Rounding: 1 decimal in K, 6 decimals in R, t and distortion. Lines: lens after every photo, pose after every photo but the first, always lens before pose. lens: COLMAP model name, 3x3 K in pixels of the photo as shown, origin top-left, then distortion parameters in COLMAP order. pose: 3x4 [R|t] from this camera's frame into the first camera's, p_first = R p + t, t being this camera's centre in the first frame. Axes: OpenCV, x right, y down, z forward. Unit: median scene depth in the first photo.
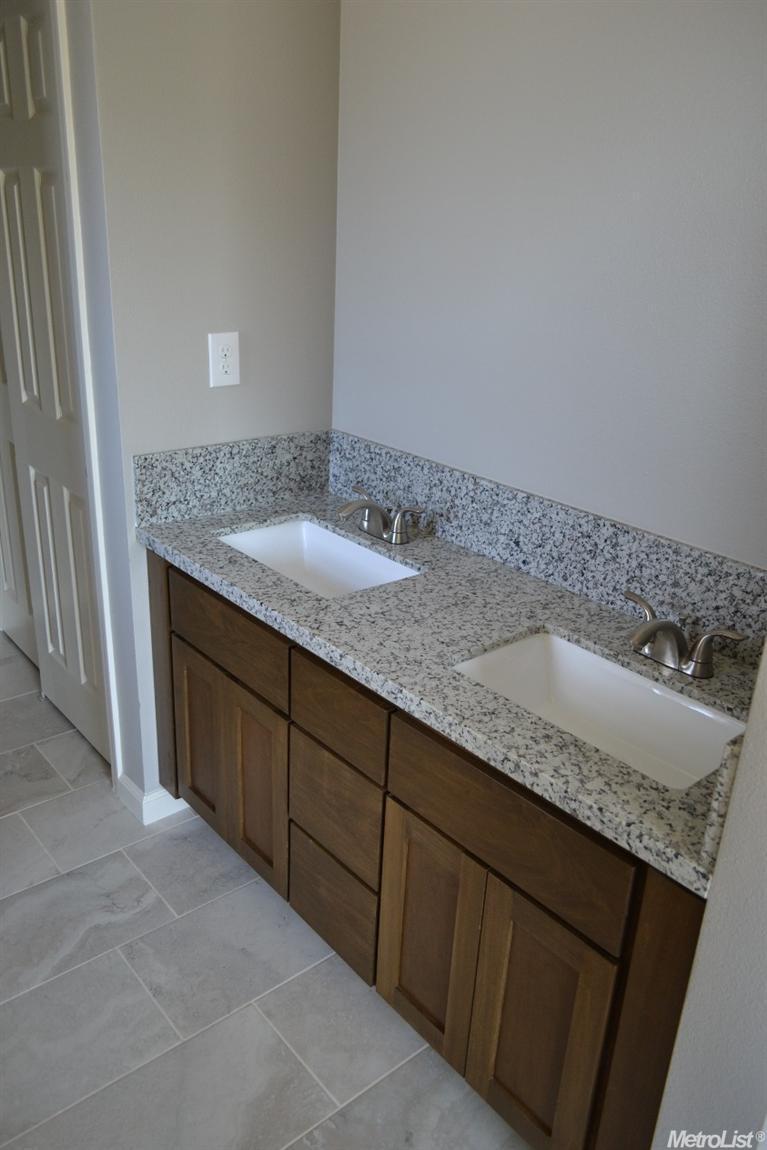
lens RADIAL K [[904.4, 0, 373.1], [0, 904.4, 576.0], [0, 0, 1]] dist [-0.020226, -0.004354]
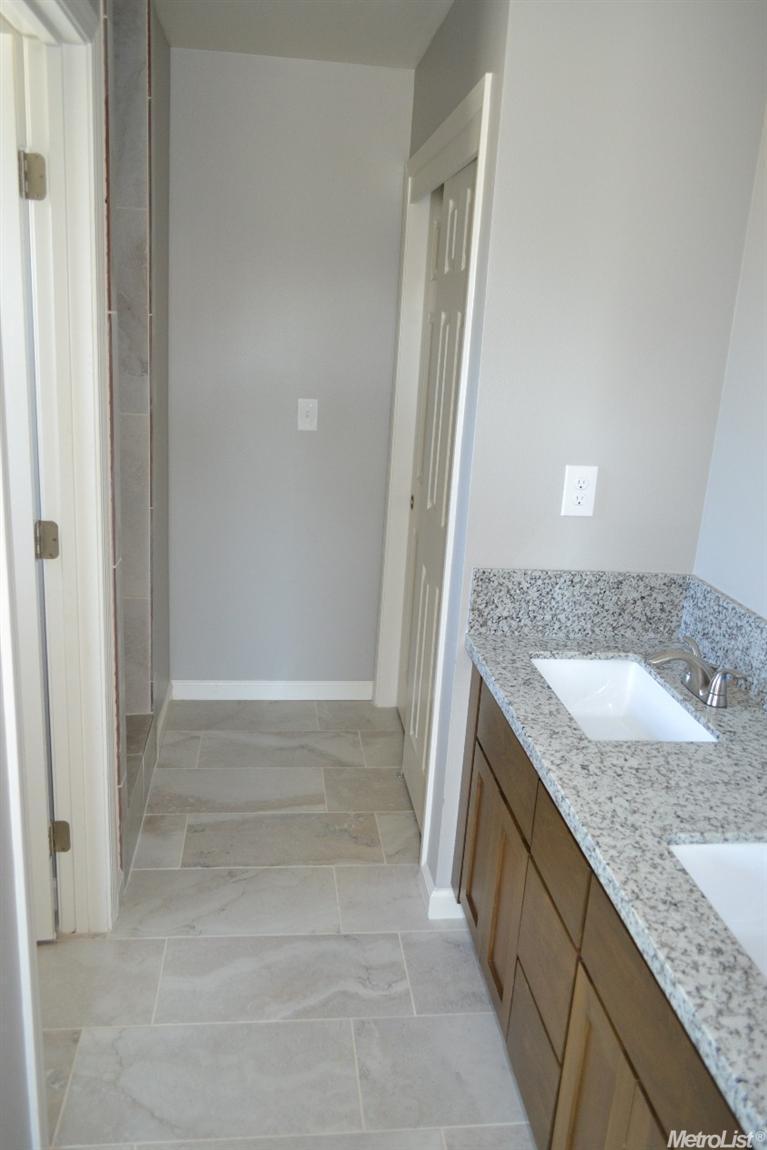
lens RADIAL K [[904.4, 0, 375.8], [0, 904.4, 570.9], [0, 0, 1]] dist [-0.020226, -0.004354]
pose [[0.832365, 0.156669, -0.531623, 0.207126], [-0.229418, 0.970573, -0.073174, -0.023226], [0.504515, 0.182872, 0.843814, 0.030636]]
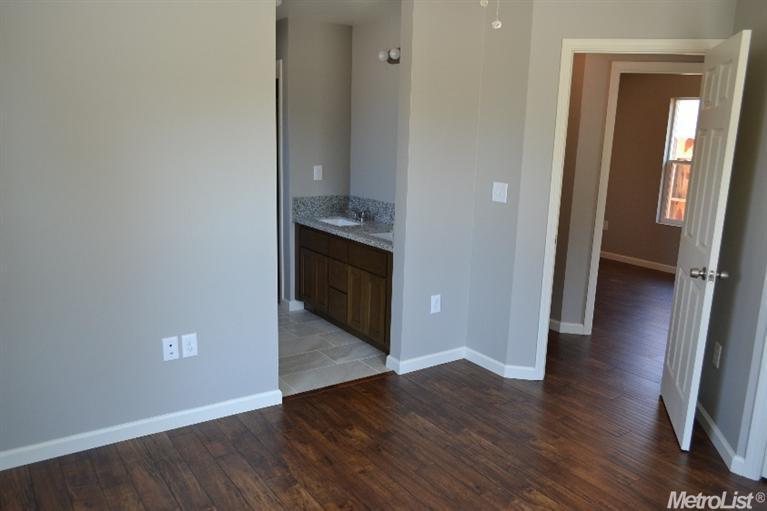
lens RADIAL K [[603.2, 0, 382.0], [0, 603.2, 258.5], [0, 0, 1]] dist [-0.020226, -0.004354]
pose [[0.994321, 0.006078, -0.106247, 0.360194], [-0.025818, 0.982320, -0.185422, 0.556149], [0.103242, 0.187112, 0.976898, -1.316760]]
